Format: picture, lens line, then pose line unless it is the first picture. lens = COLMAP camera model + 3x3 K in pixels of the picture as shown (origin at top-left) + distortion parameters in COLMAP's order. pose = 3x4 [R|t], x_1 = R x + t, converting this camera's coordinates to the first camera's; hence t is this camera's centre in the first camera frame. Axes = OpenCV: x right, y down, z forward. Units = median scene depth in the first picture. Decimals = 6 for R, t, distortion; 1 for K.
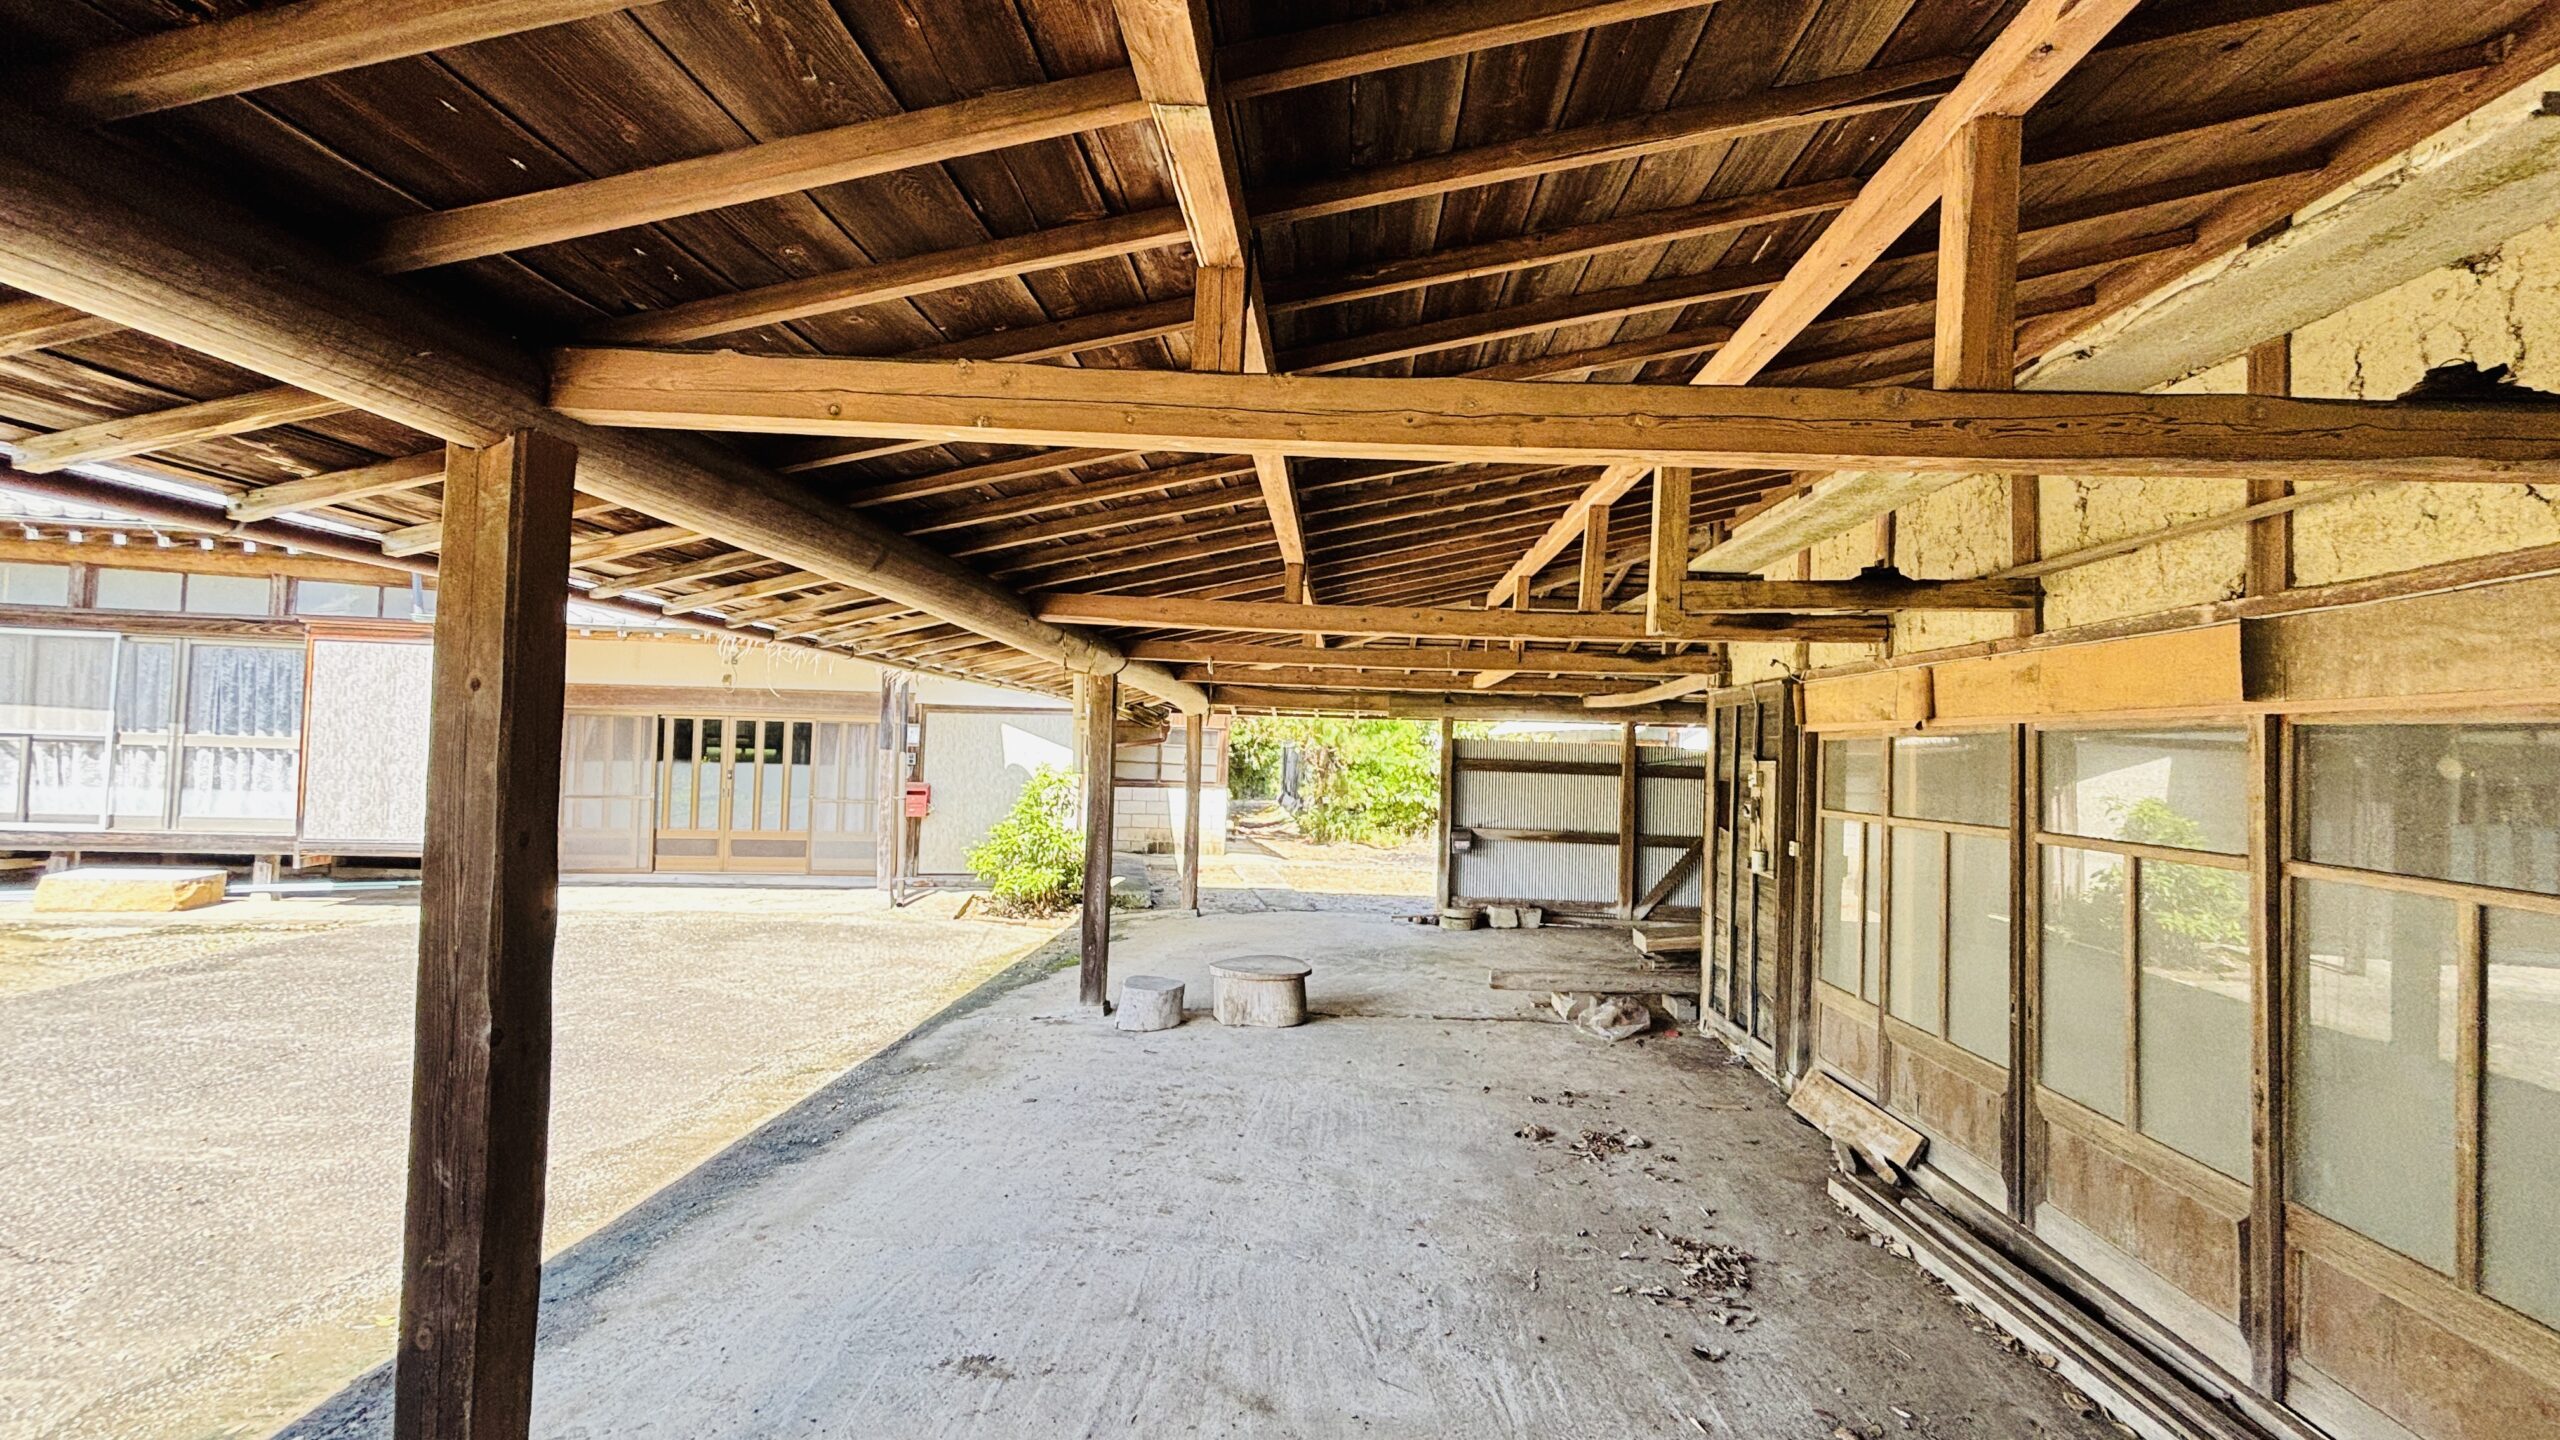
lens RADIAL K [[1025.4, 0, 1277.7], [0, 1025.4, 719.8], [0, 0, 1]] dist [0.000441, 0.000651]
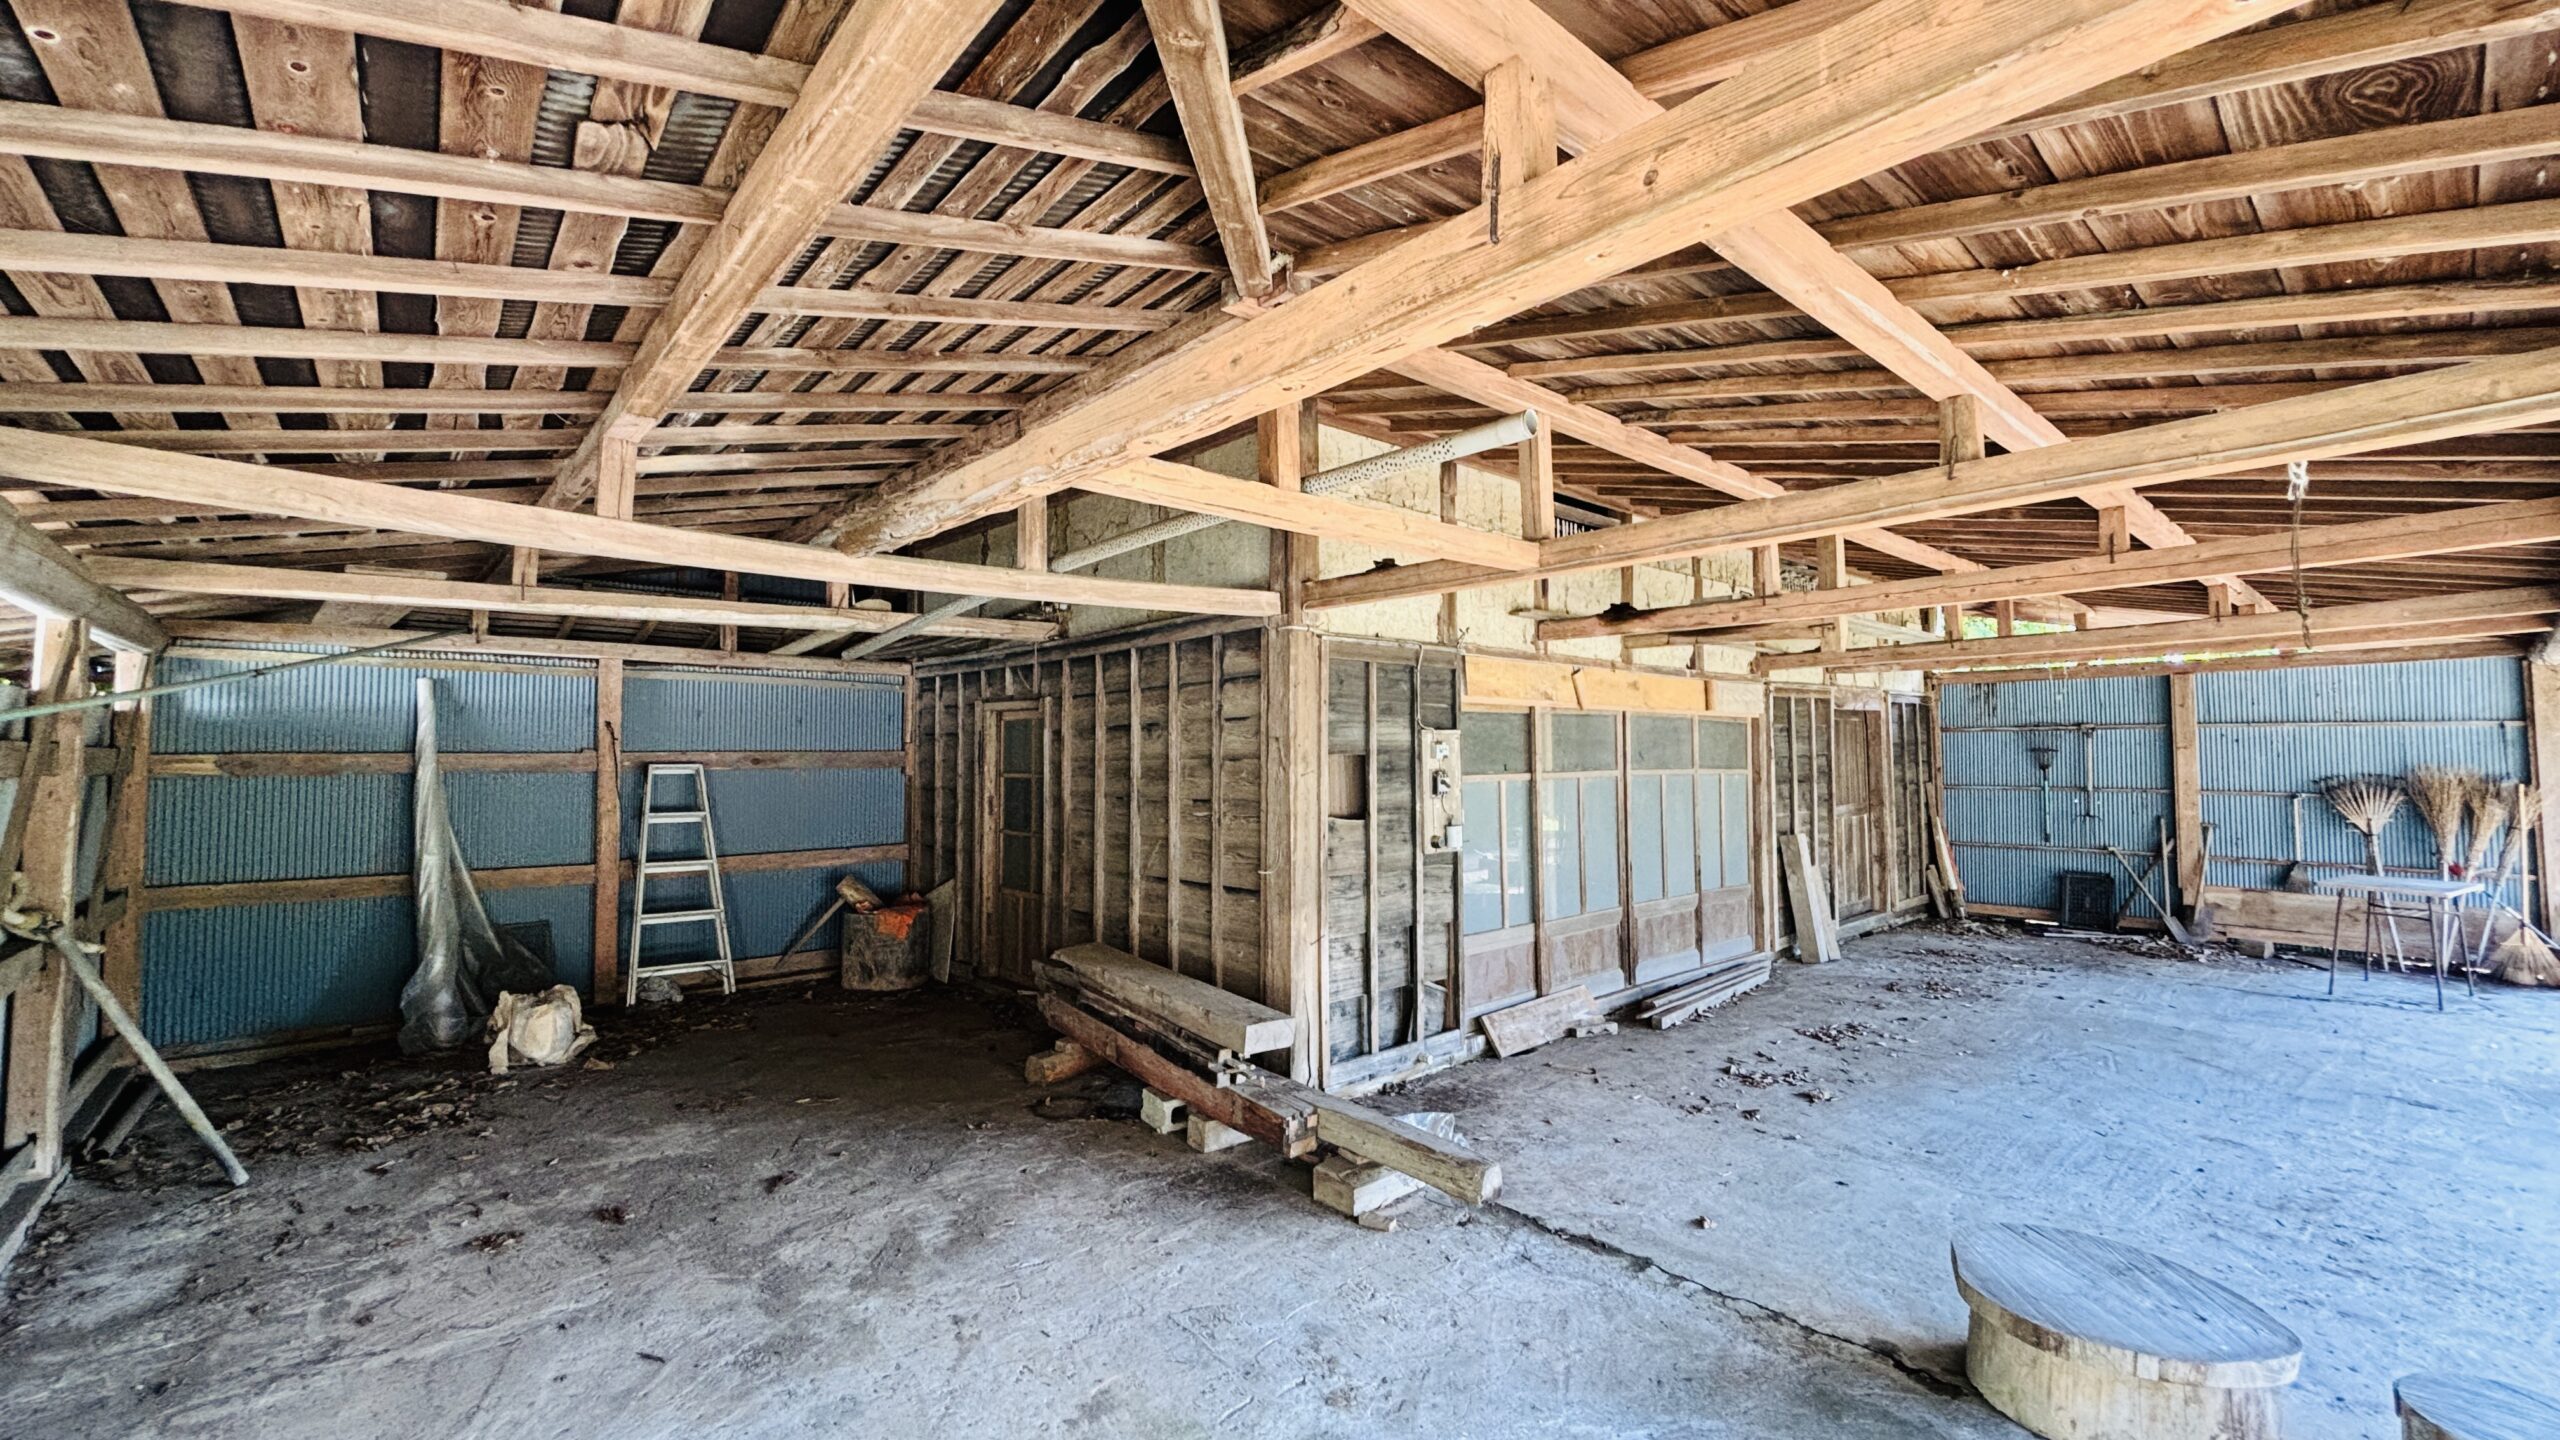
lens RADIAL K [[1025.4, 0, 1284.4], [0, 1025.4, 715.9], [0, 0, 1]] dist [0.000441, 0.000651]
pose [[-0.709343, 0.000456, 0.704864, -0.088141], [-0.036444, 0.998639, -0.037321, 0.072775], [-0.703921, -0.052162, -0.708360, 1.939062]]
